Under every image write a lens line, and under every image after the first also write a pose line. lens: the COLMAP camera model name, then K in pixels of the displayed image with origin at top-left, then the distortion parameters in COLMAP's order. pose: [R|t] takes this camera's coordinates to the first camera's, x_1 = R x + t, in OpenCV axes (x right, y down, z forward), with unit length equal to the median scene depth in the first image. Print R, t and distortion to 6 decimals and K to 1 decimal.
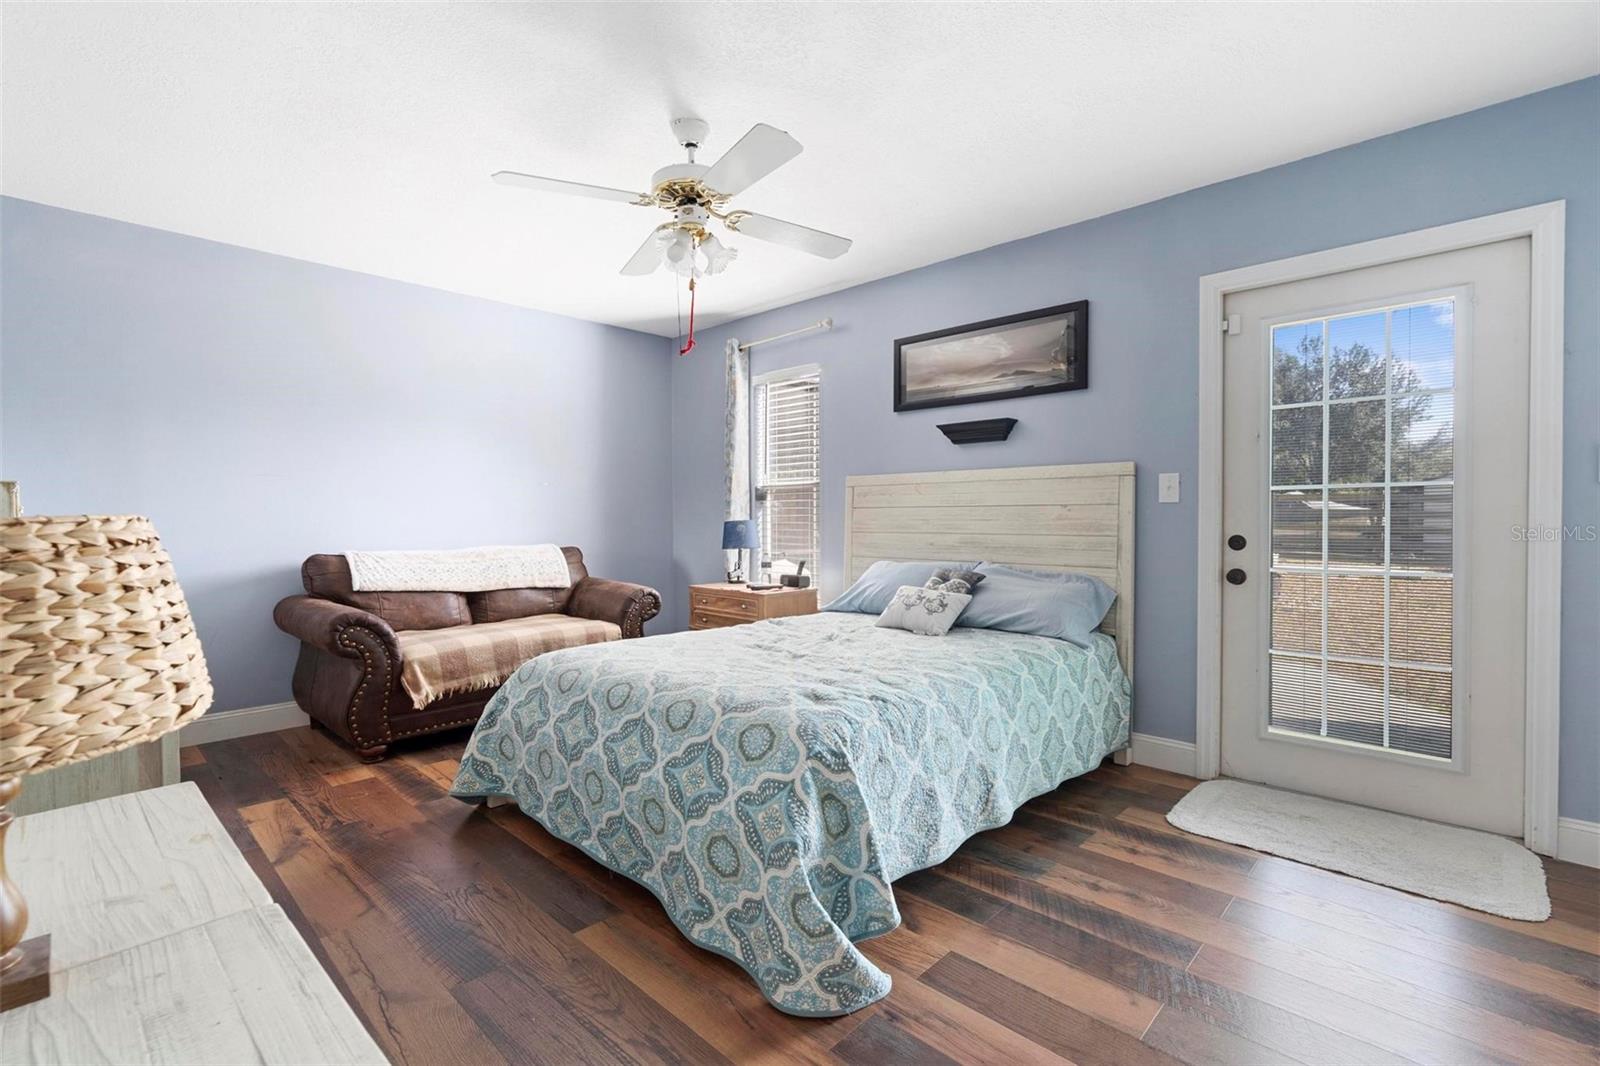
lens RADIAL K [[725.5, 0, 802.6], [0, 725.5, 522.7], [0, 0, 1]] dist [0.000389, 0.000887]
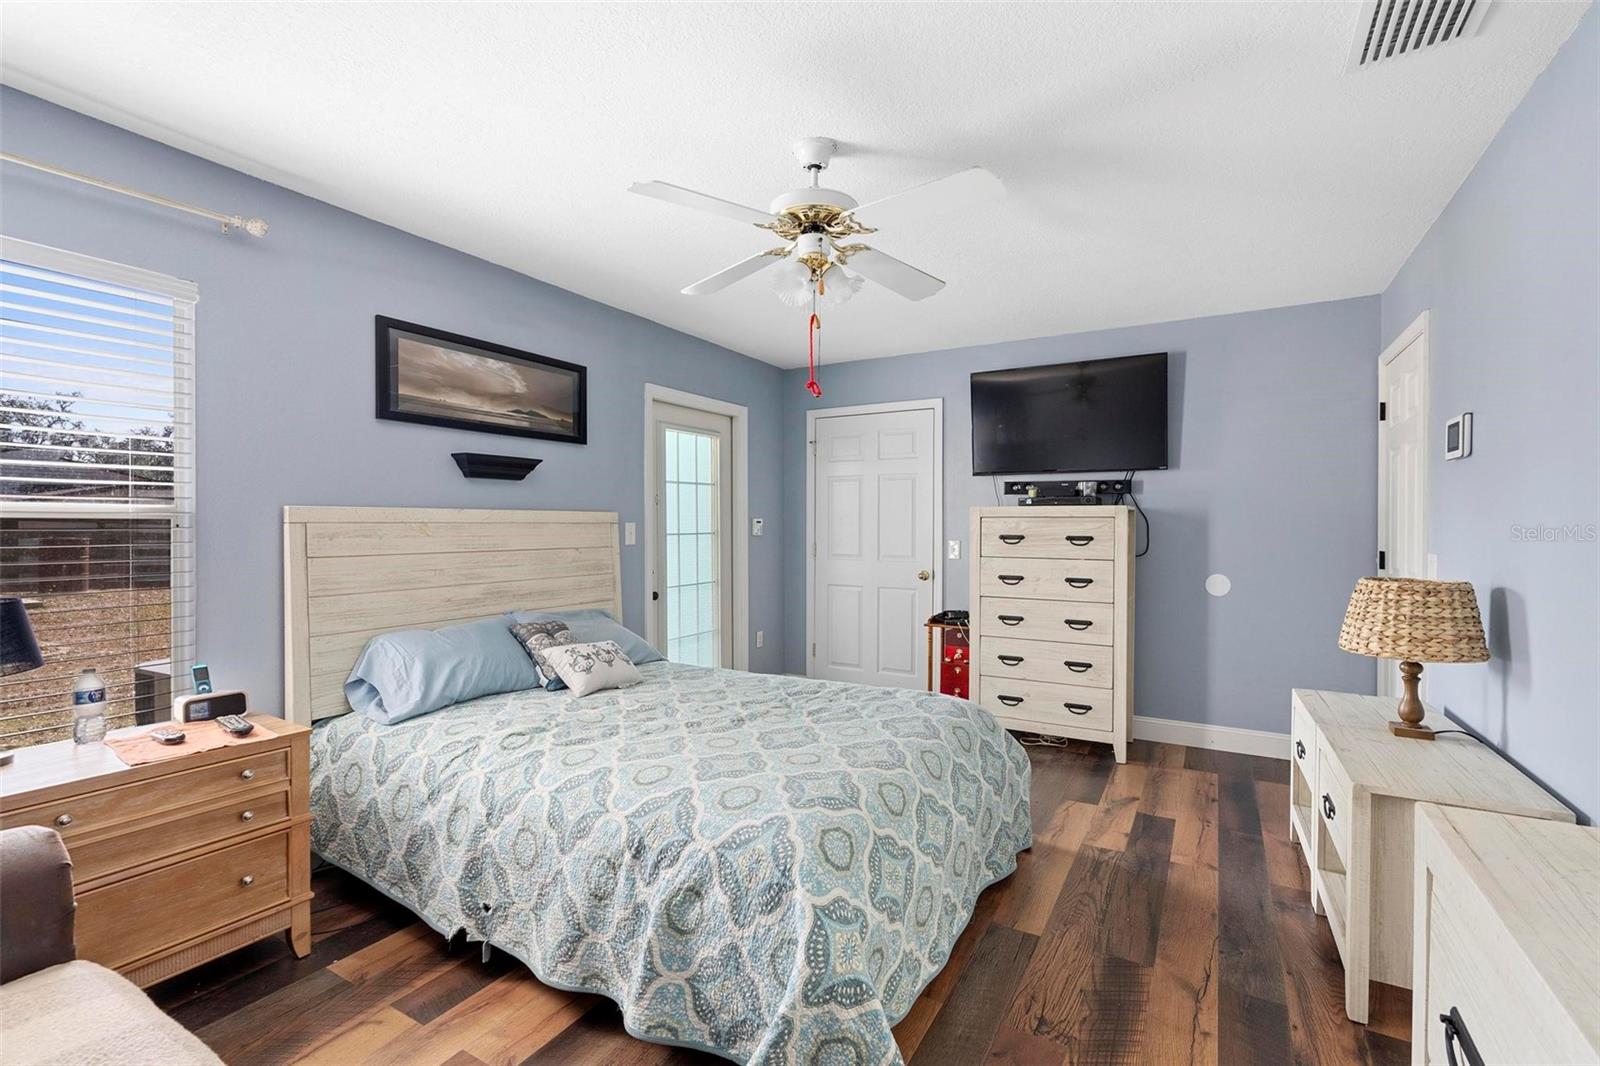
lens RADIAL K [[725.5, 0, 801.8], [0, 725.5, 535.9], [0, 0, 1]] dist [0.000389, 0.000887]
pose [[-0.228693, -0.004005, 0.973490, -0.720817], [0.019546, 0.999771, 0.008705, -0.042372], [-0.973302, 0.021019, -0.228562, 0.855835]]
